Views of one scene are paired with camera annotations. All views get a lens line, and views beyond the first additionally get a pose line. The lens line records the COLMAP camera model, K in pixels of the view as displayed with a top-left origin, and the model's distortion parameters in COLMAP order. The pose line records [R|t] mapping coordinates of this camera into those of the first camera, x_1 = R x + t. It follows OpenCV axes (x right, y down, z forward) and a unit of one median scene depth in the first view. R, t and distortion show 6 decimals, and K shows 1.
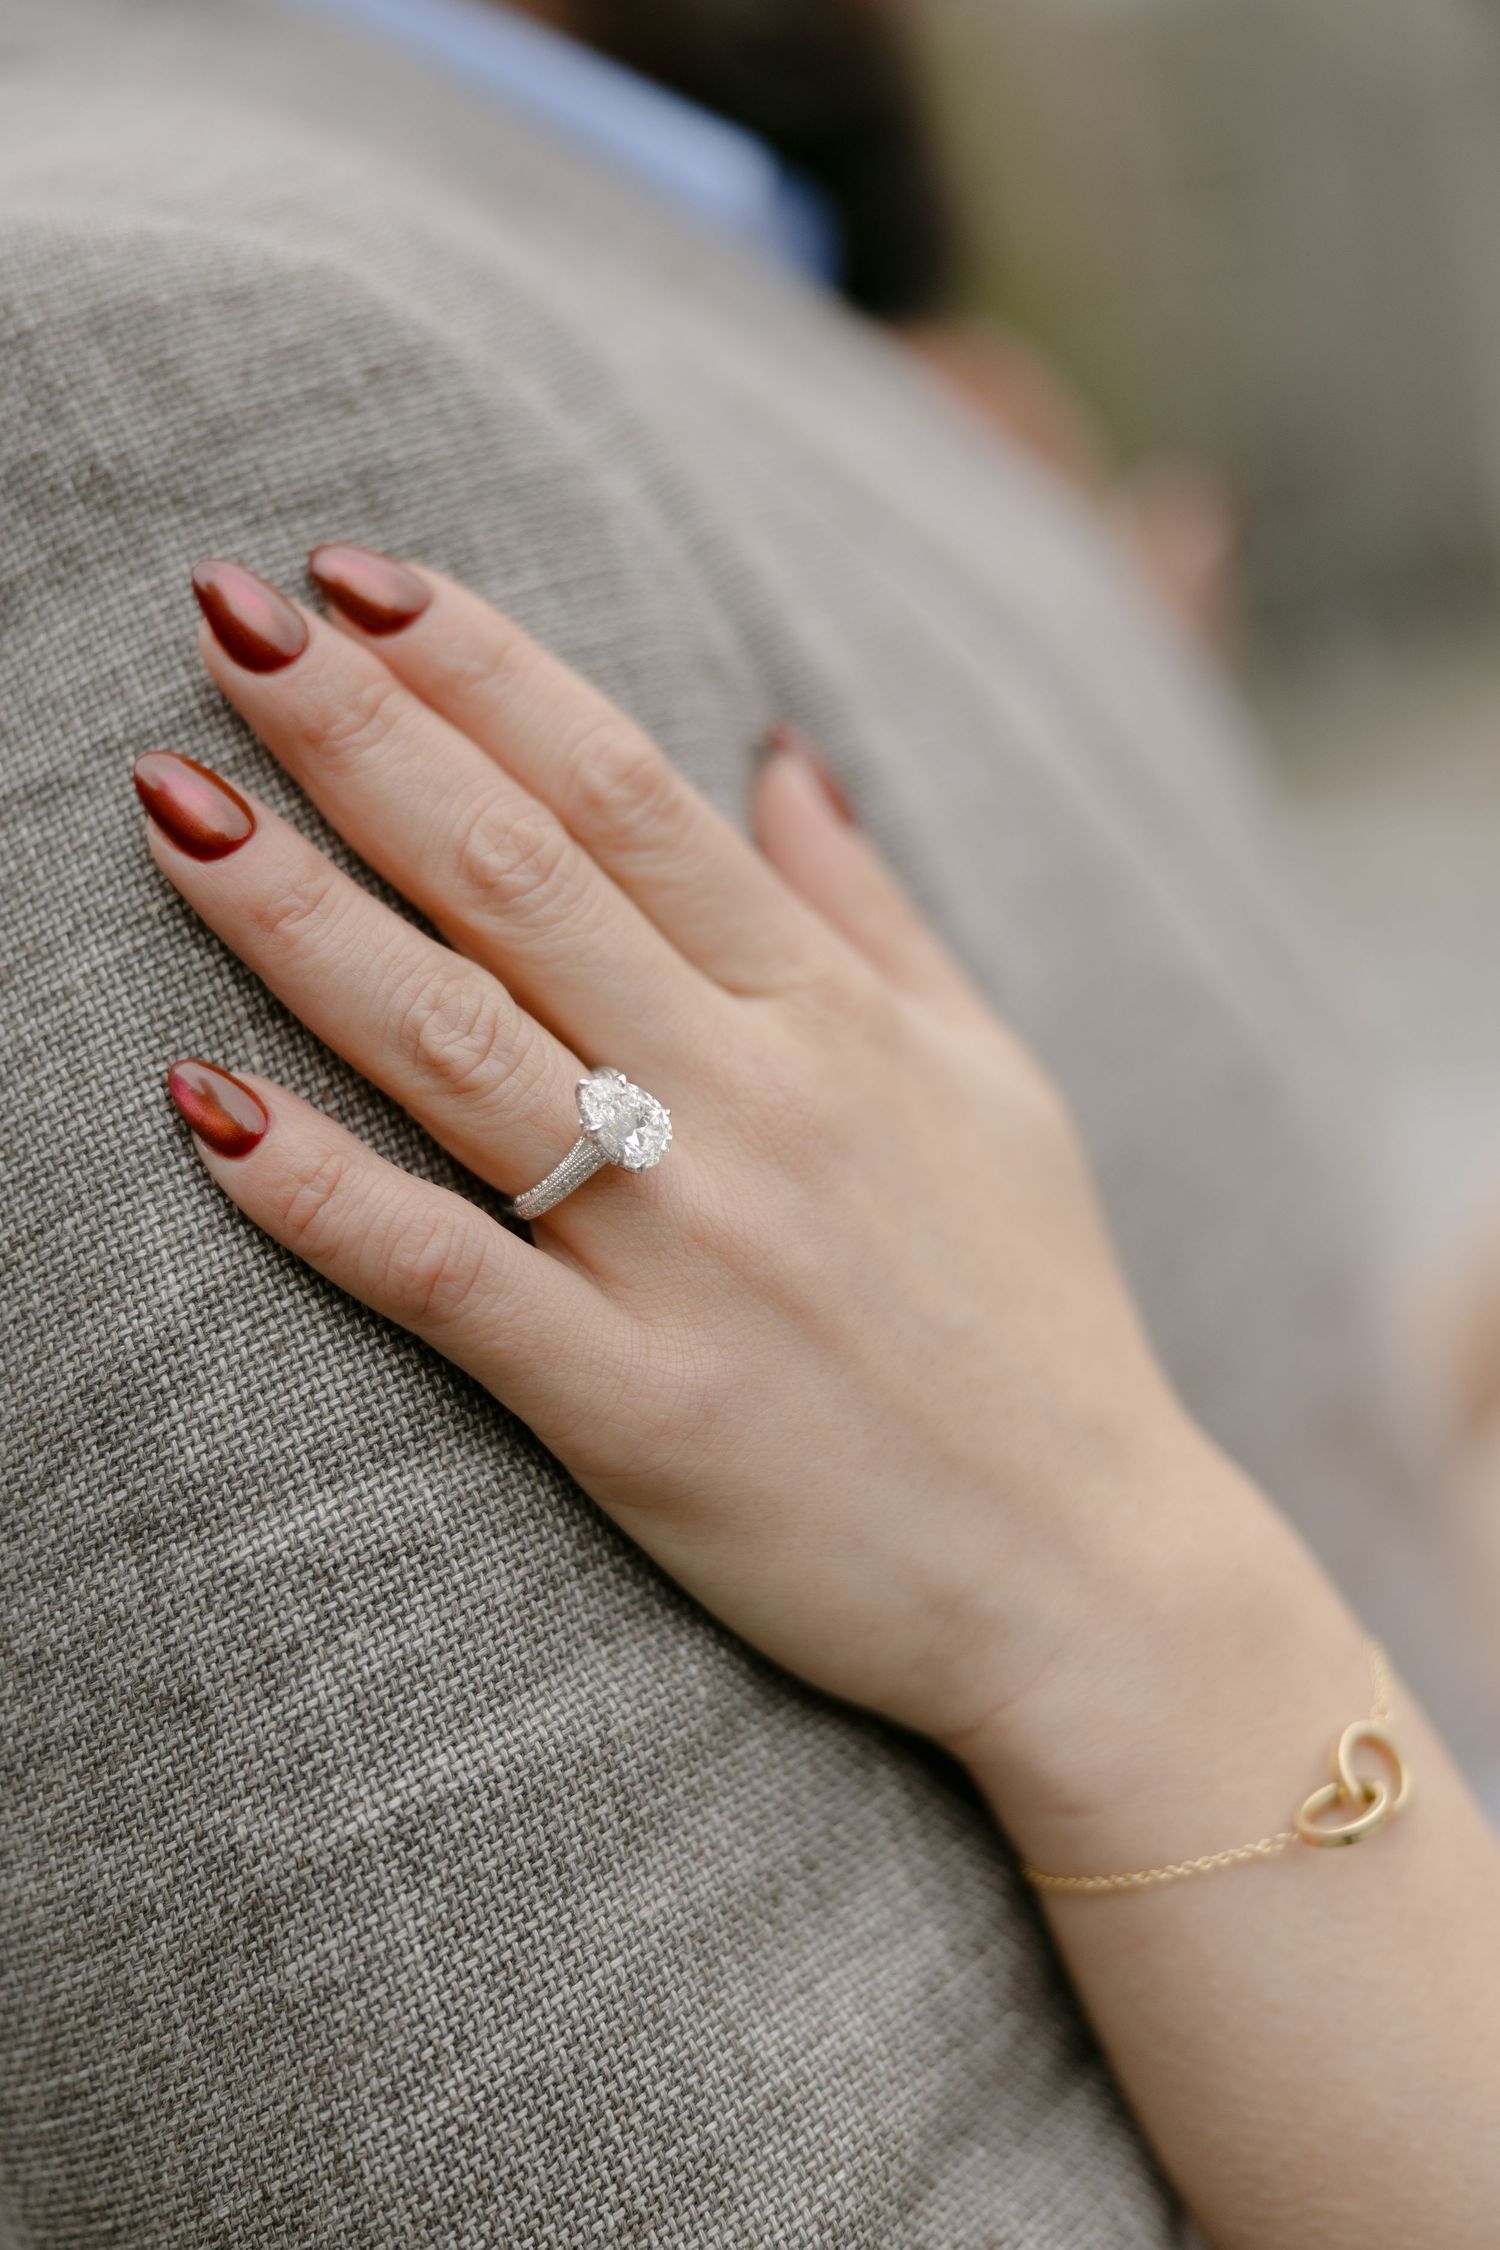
lens RADIAL K [[4257.3, 0, 750.0], [0, 4257.3, 1125.0], [0, 0, 1]] dist [0.015669, 0.032615]
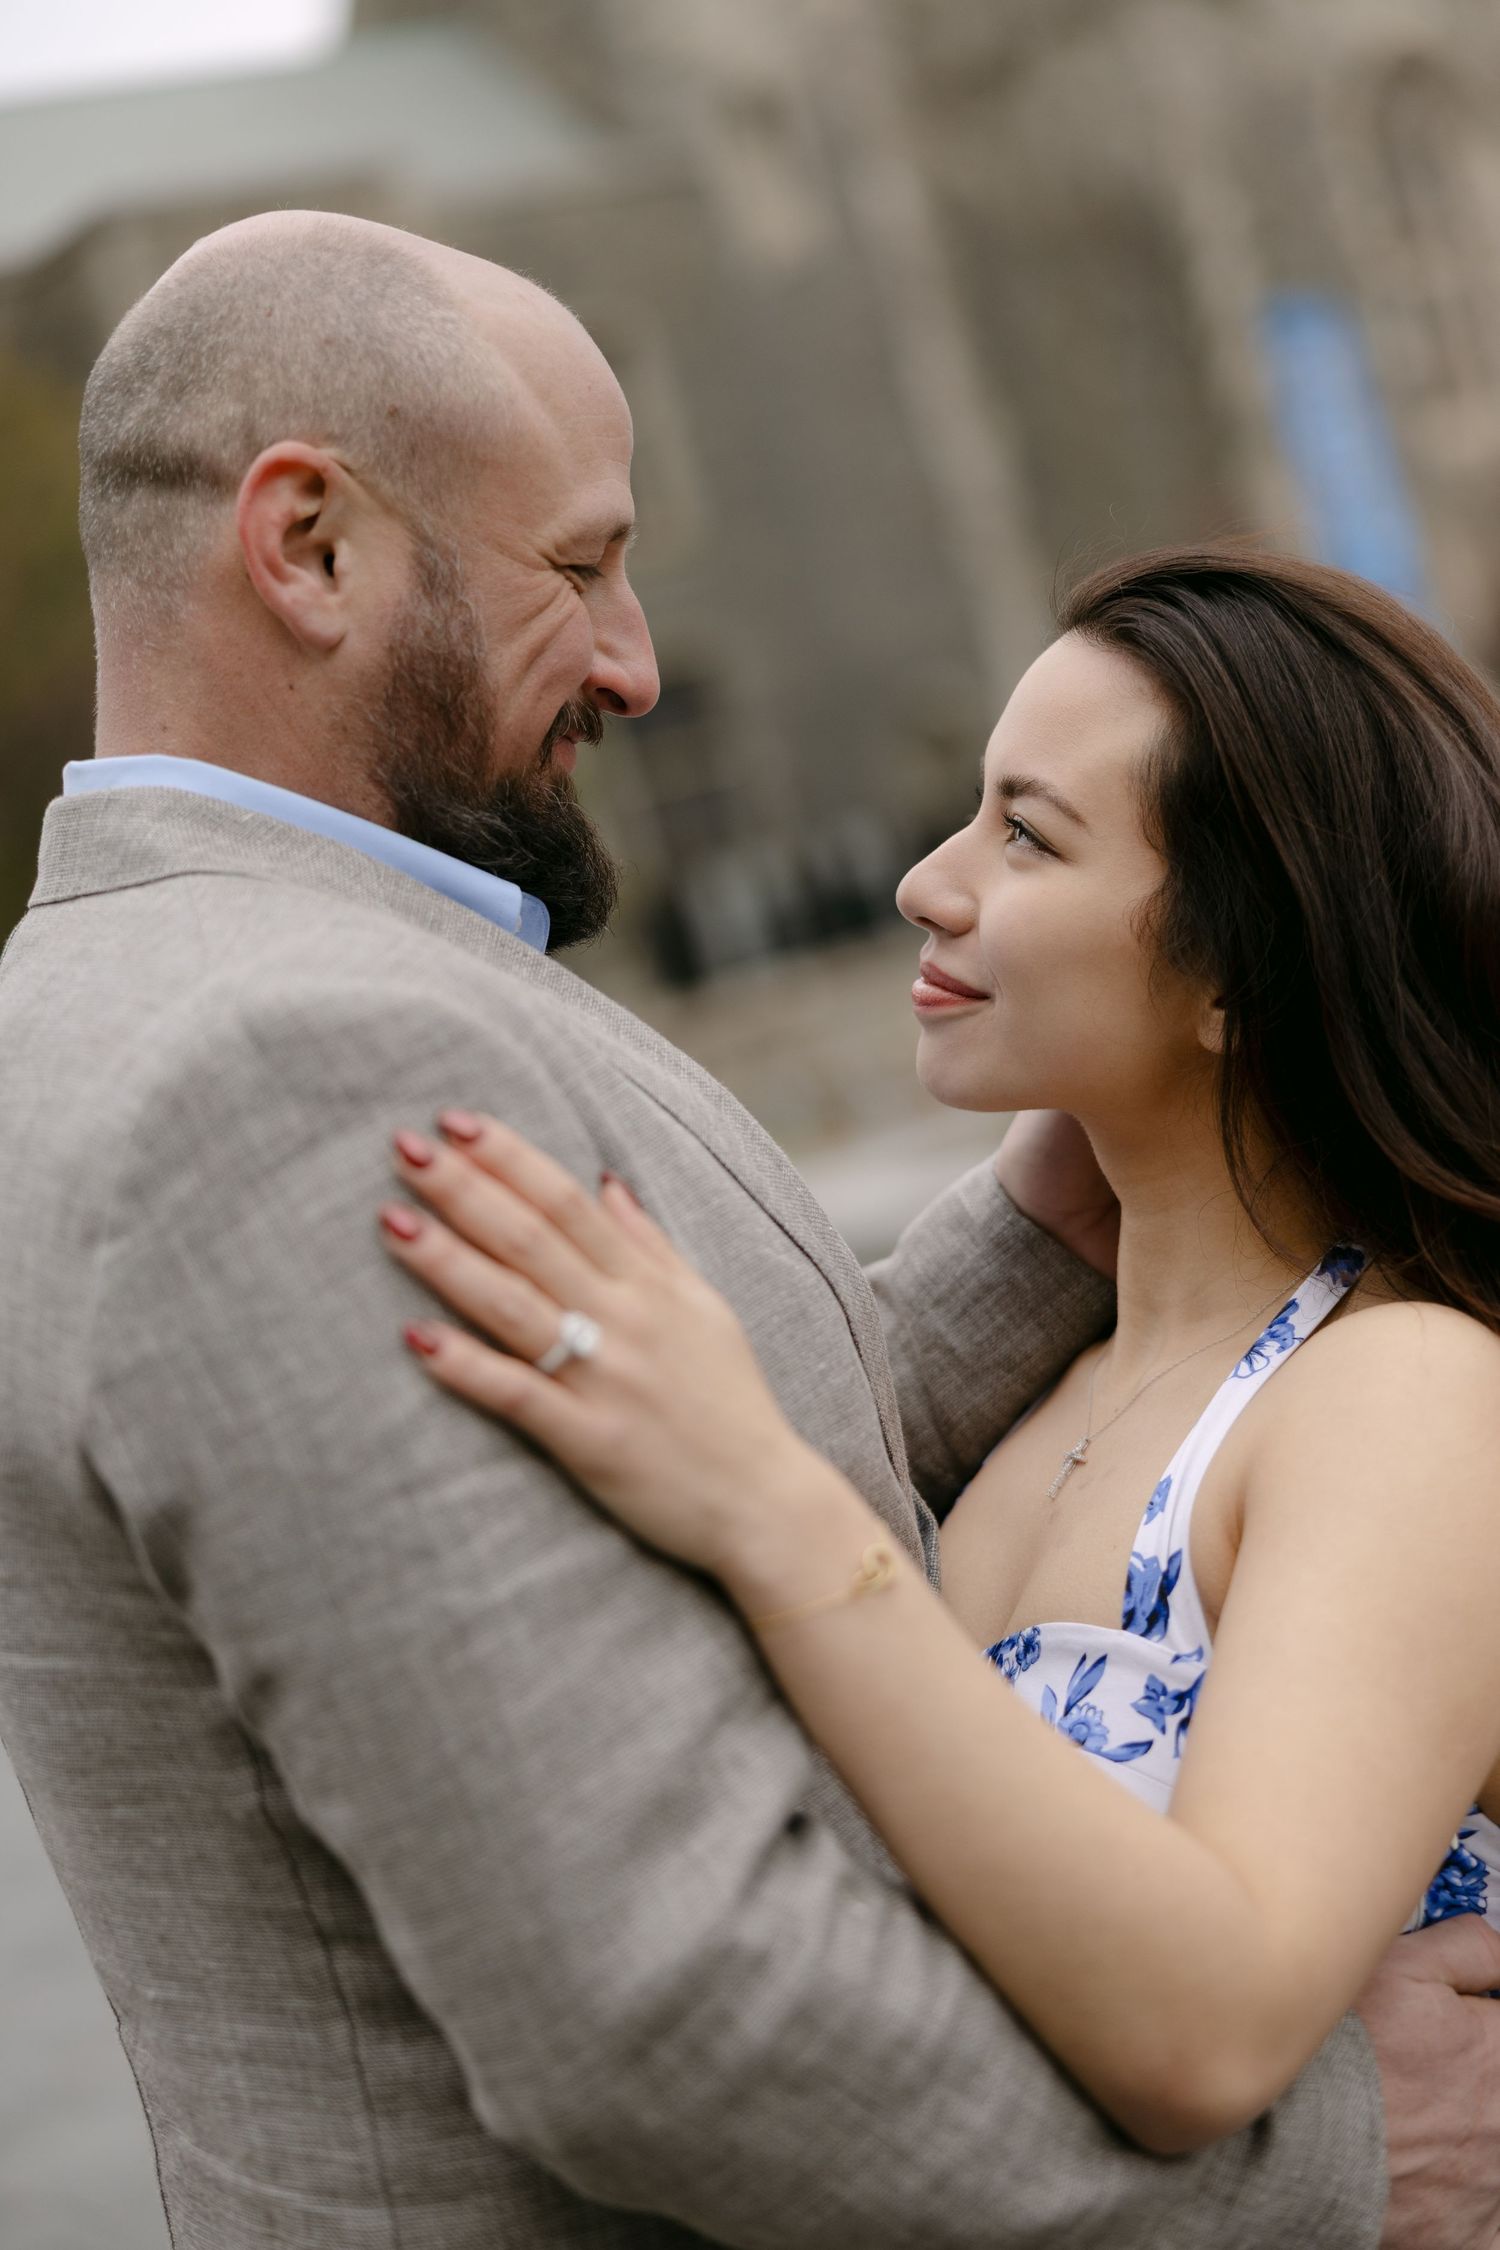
lens RADIAL K [[4257.3, 0, 750.0], [0, 4257.3, 1125.0], [0, 0, 1]] dist [0.015669, 0.032615]
pose [[0.991265, -0.060925, 0.116970, -0.214941], [0.063968, 0.997700, -0.022435, -0.060354], [-0.115334, 0.029721, 0.992882, -1.550054]]
